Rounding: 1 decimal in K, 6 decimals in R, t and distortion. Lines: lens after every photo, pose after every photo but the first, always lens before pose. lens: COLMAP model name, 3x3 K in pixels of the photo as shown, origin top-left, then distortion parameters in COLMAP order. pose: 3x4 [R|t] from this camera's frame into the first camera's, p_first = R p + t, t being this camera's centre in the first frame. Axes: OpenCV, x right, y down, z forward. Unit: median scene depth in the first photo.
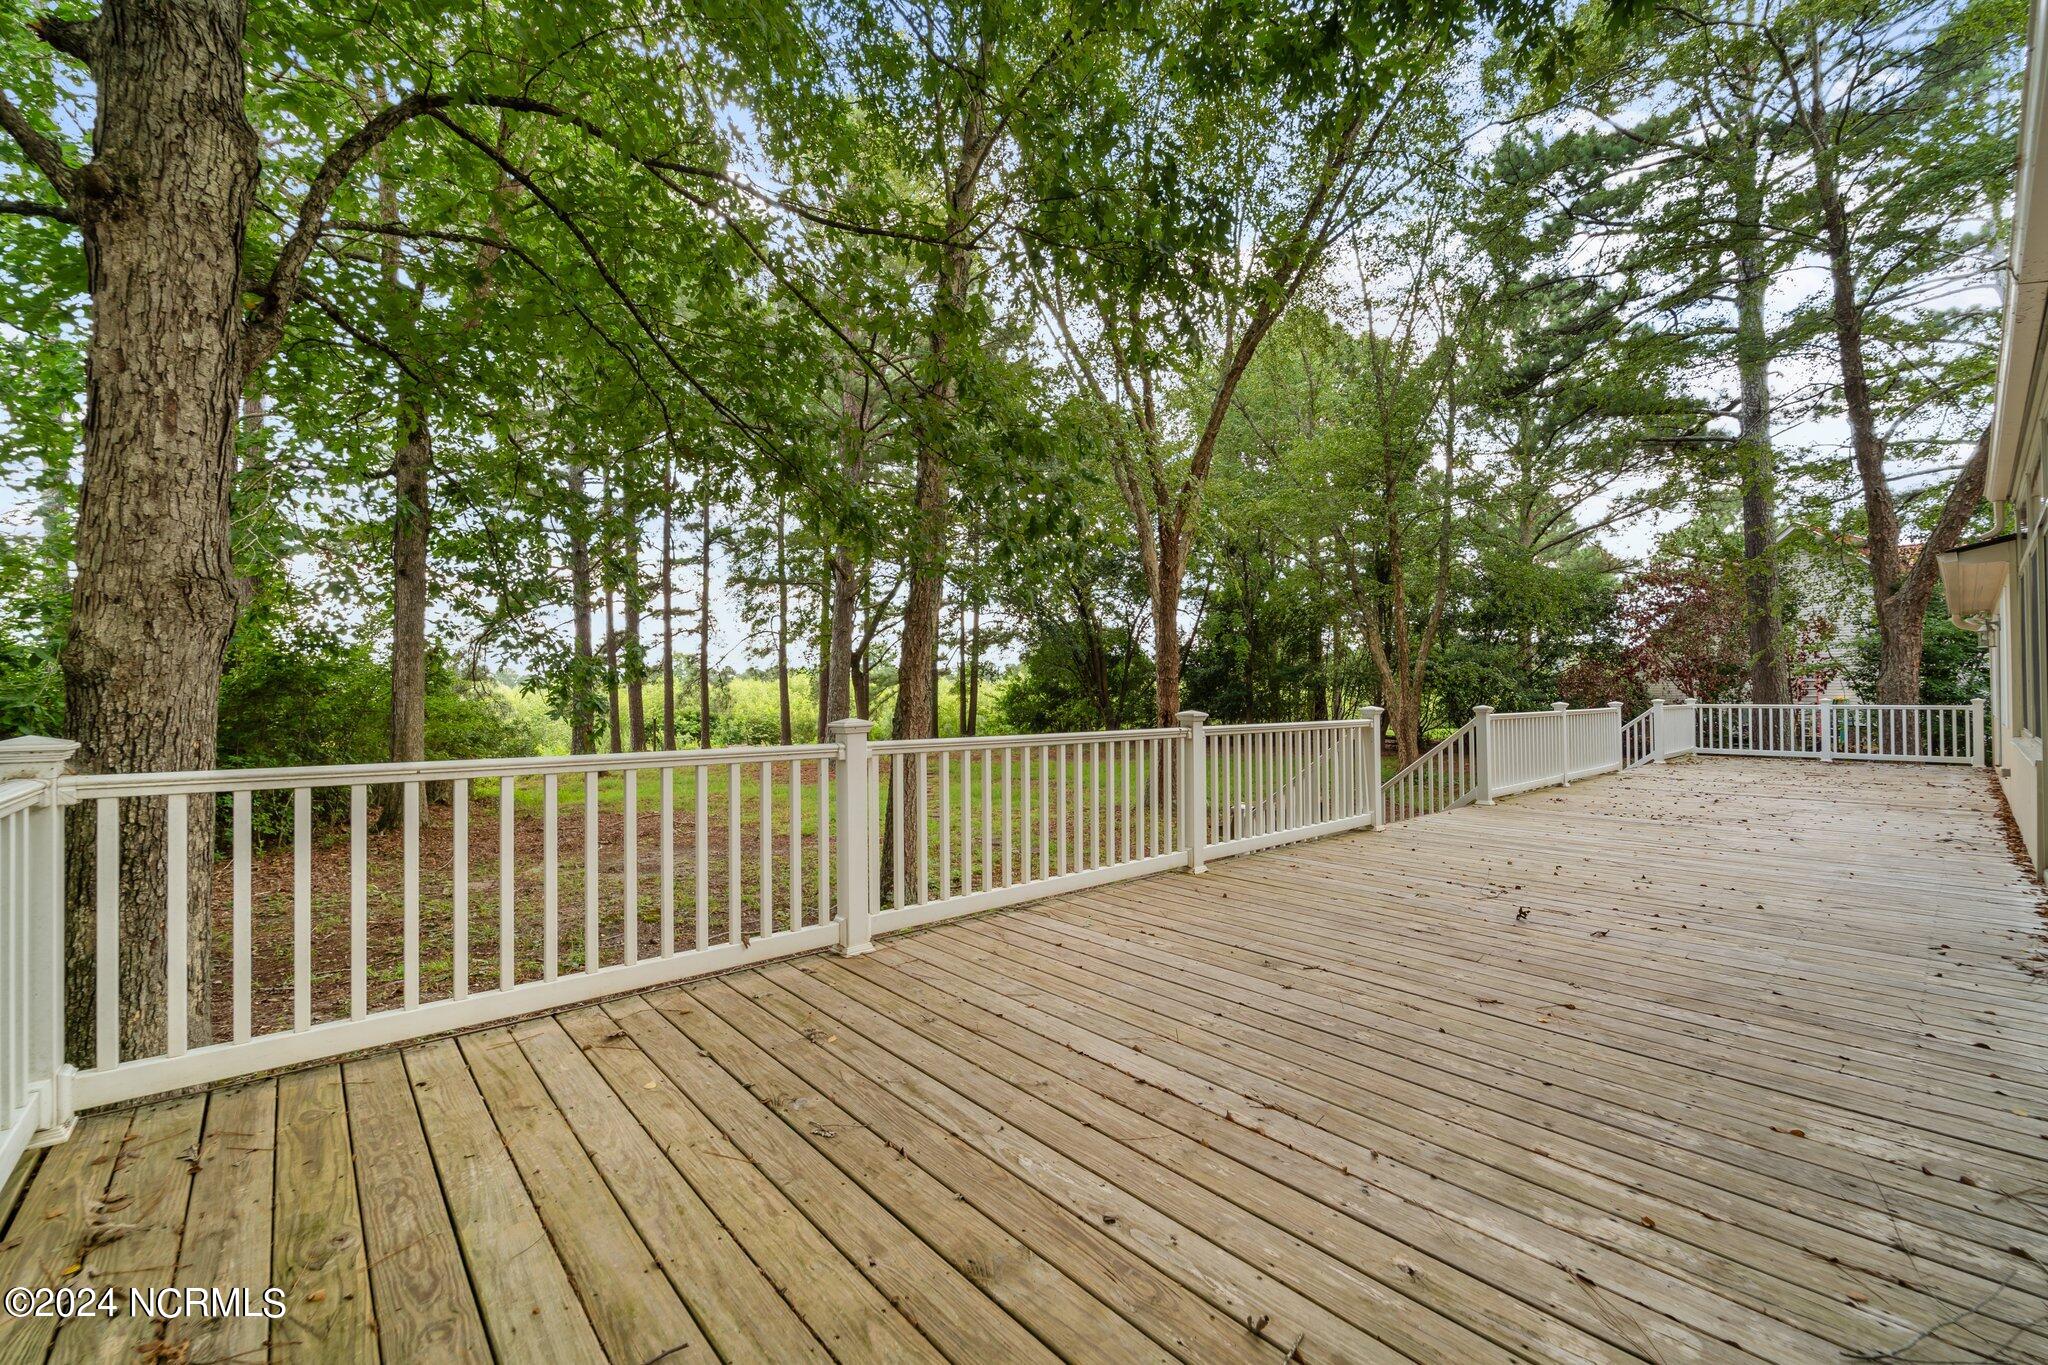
lens RADIAL K [[839.3, 0, 1028.6], [0, 839.3, 692.6], [0, 0, 1]] dist [-0.002593, -0.000576]
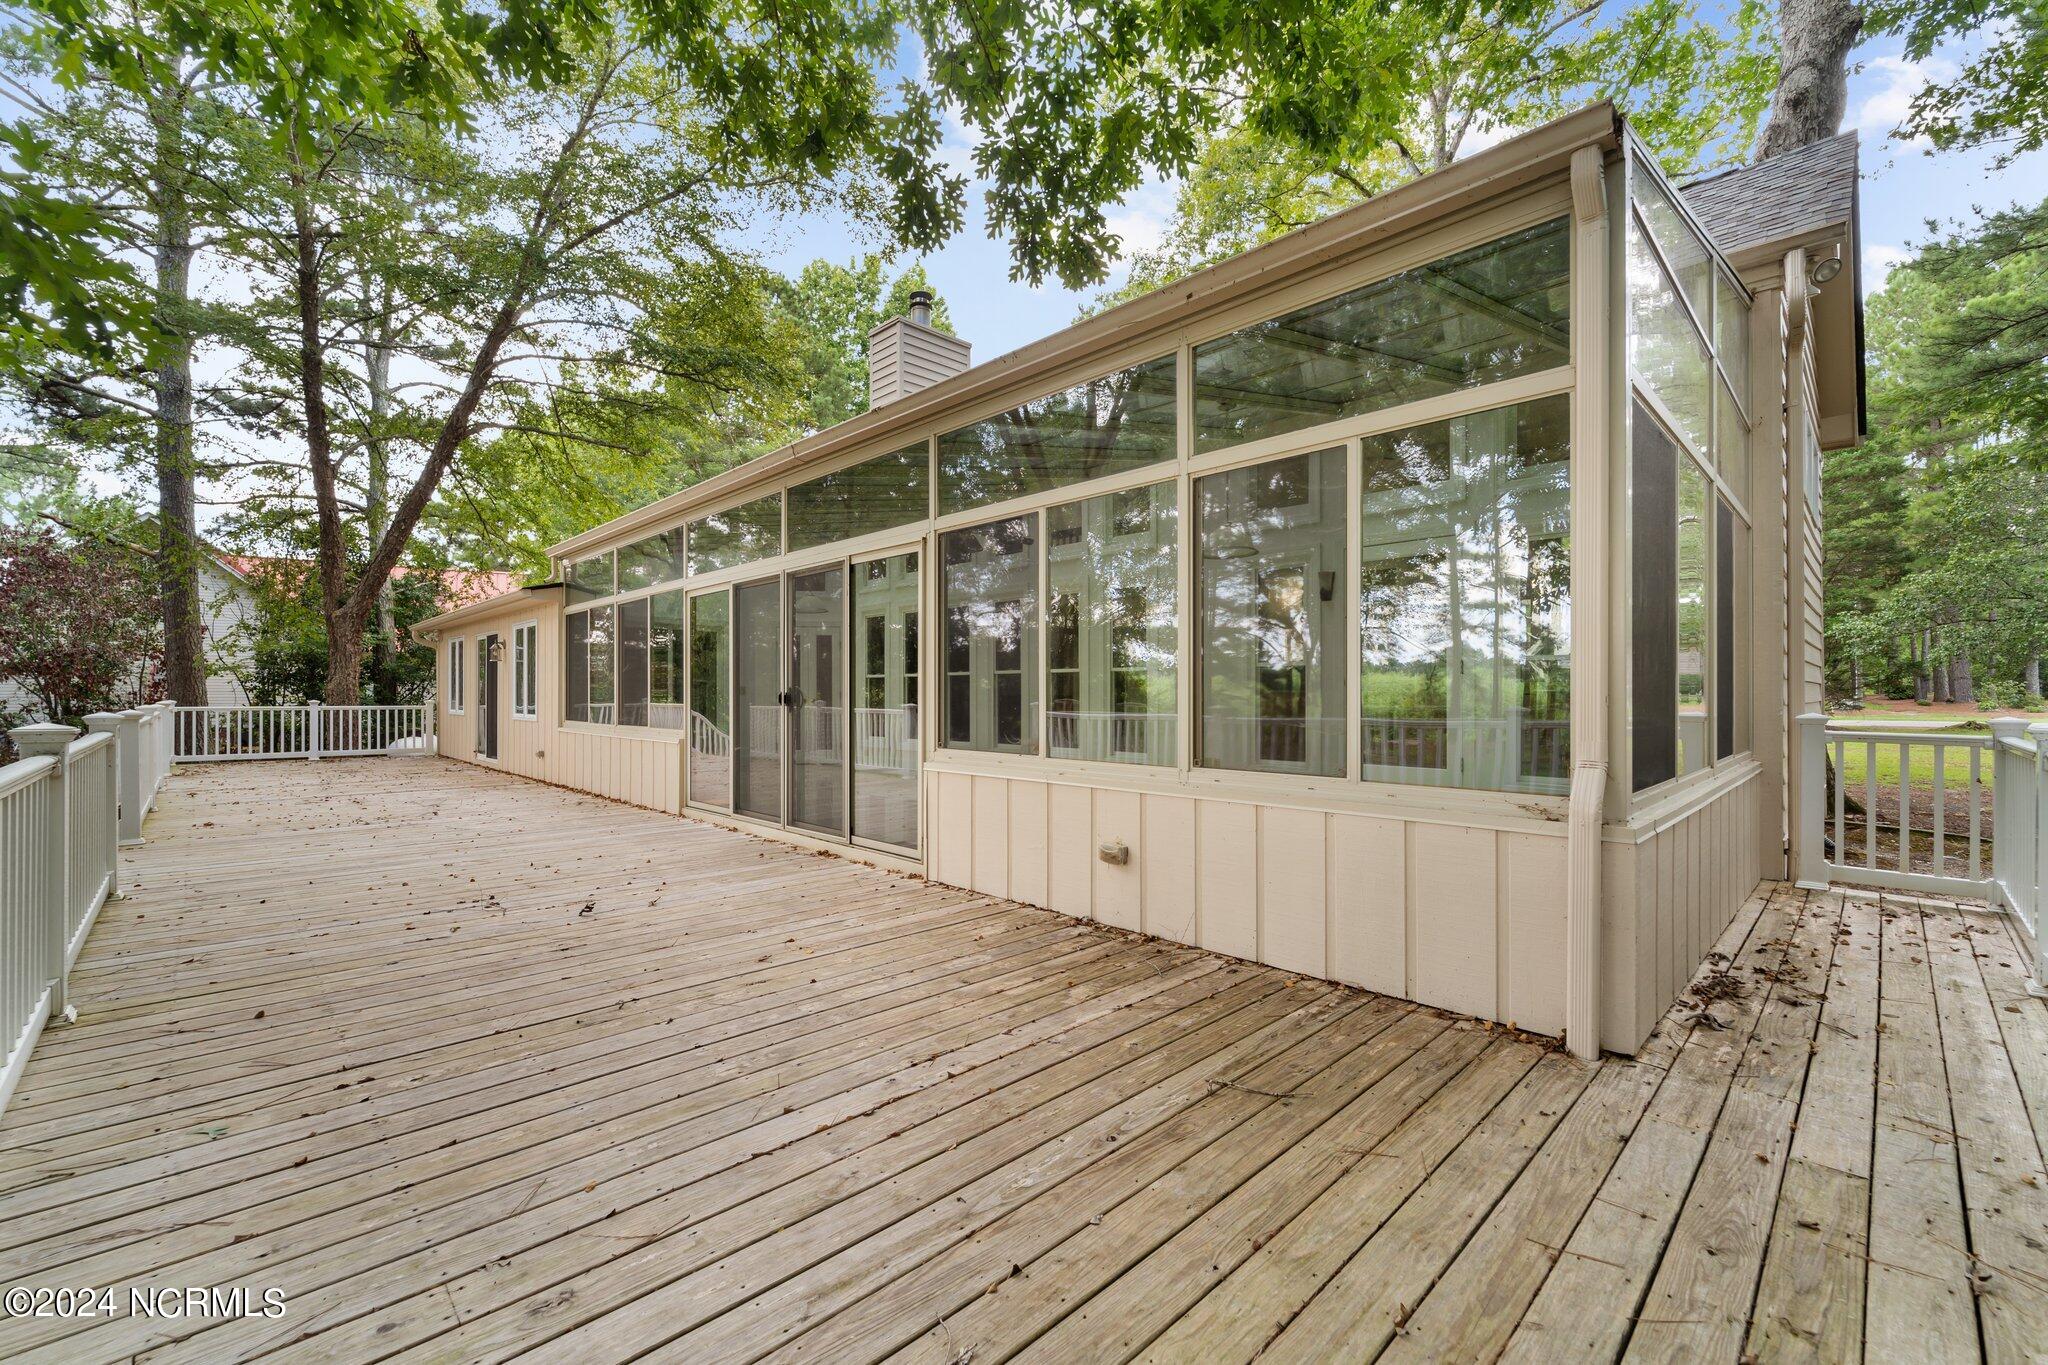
lens RADIAL K [[839.3, 0, 1028.6], [0, 839.3, 692.6], [0, 0, 1]] dist [-0.002593, -0.000576]
pose [[-0.049948, 0.006030, 0.998734, -0.668342], [-0.003377, 0.999975, -0.006206, 0.004919], [-0.998746, -0.003683, -0.049927, 0.727626]]
